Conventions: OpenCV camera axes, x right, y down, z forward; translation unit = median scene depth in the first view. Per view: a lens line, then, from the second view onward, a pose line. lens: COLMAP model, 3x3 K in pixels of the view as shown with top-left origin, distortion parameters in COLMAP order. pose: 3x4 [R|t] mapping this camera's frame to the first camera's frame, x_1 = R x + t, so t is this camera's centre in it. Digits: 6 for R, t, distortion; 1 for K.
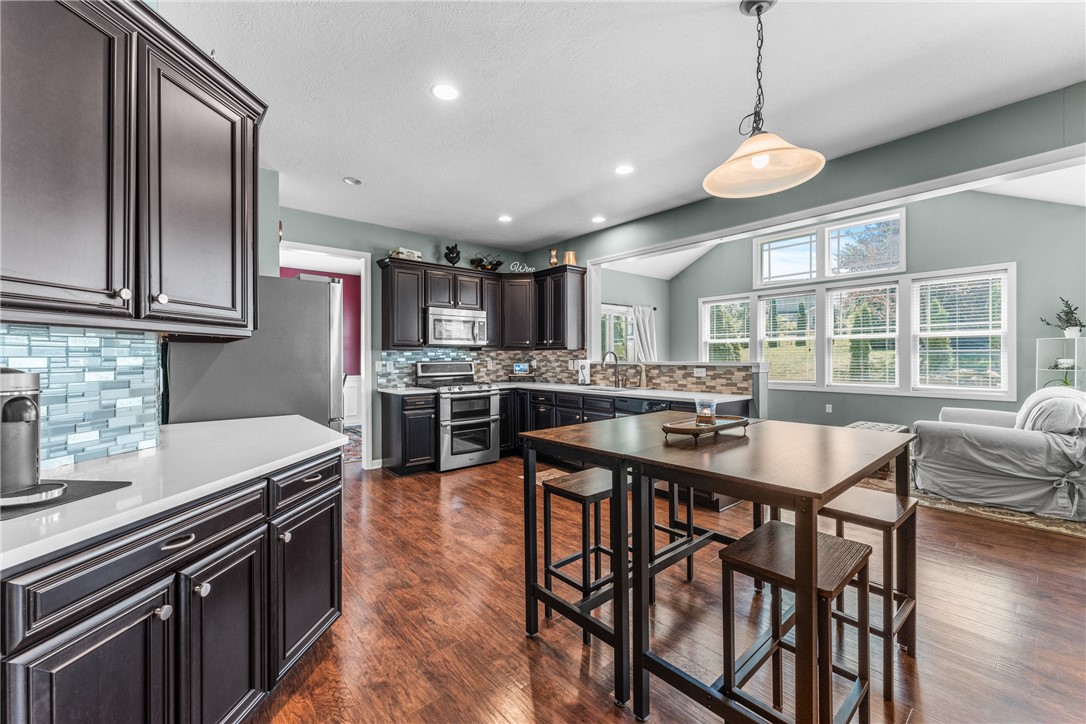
lens RADIAL K [[435.9, 0, 542.2], [0, 435.9, 360.4], [0, 0, 1]] dist [0.002859, -0.000589]
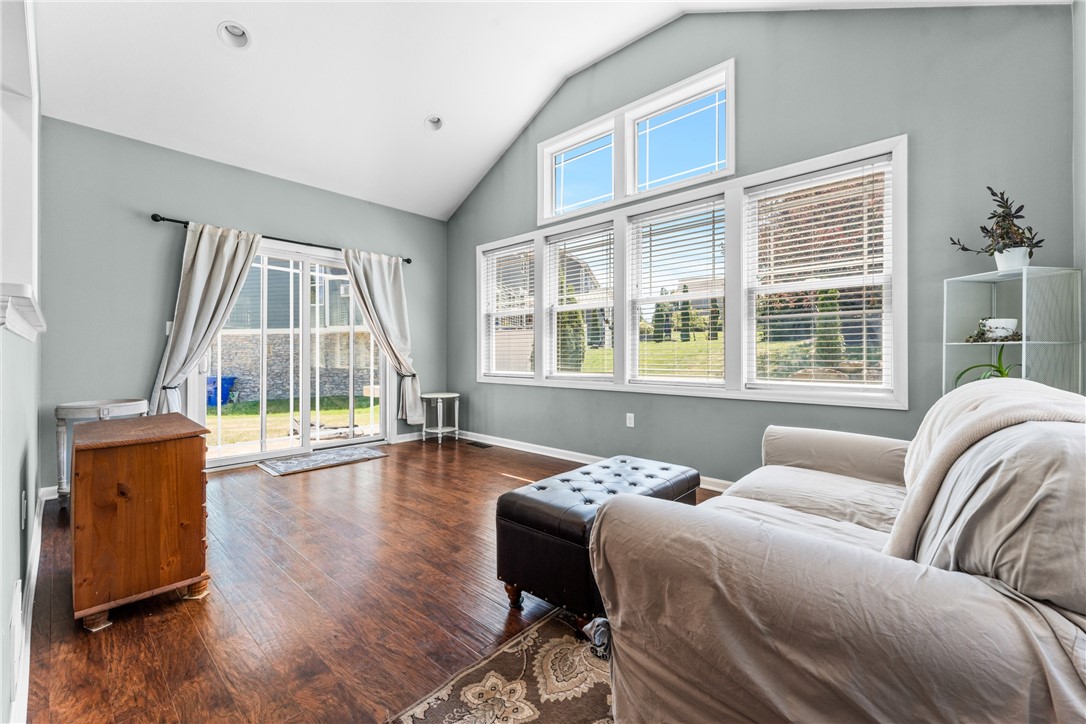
lens RADIAL K [[435.9, 0, 553.7], [0, 435.9, 357.0], [0, 0, 1]] dist [0.002859, -0.000589]
pose [[0.990389, 0.000316, 0.138307, 0.626629], [-0.000152, 0.999999, -0.001198, 0.035054], [-0.138307, 0.001165, 0.990389, 0.571766]]
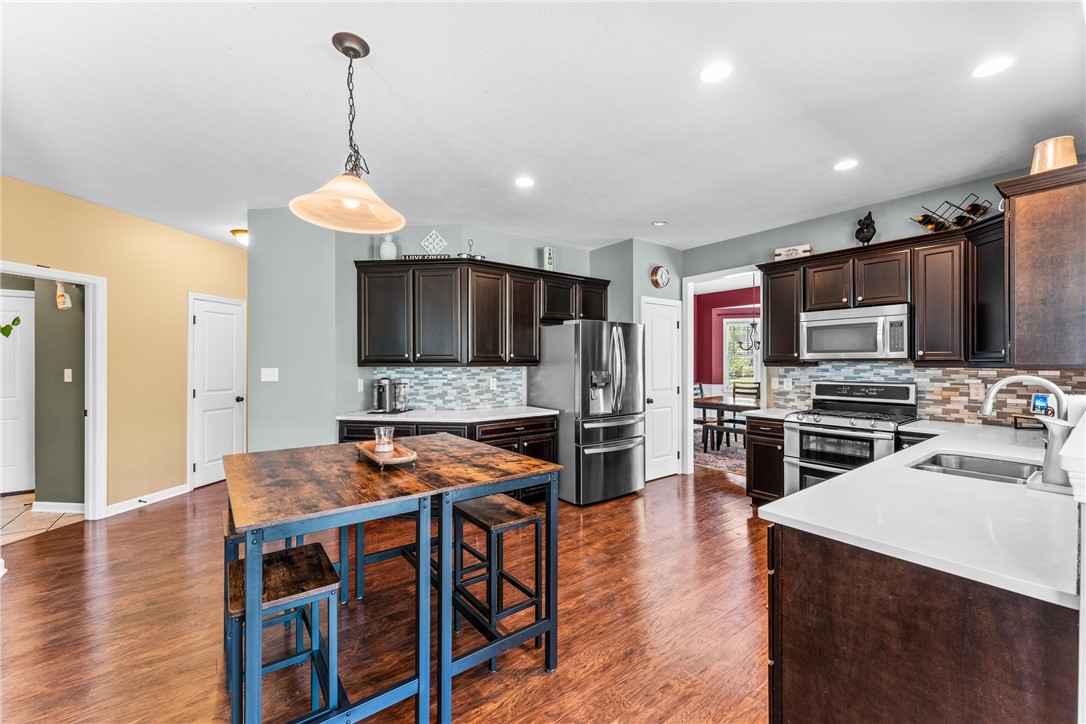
lens RADIAL K [[435.9, 0, 536.3], [0, 435.9, 362.7], [0, 0, 1]] dist [0.002859, -0.000589]
pose [[-0.061053, 0.005750, -0.998118, 0.568550], [-0.005651, 0.999965, 0.006106, -0.033056], [0.998119, 0.006013, -0.061018, 0.564708]]
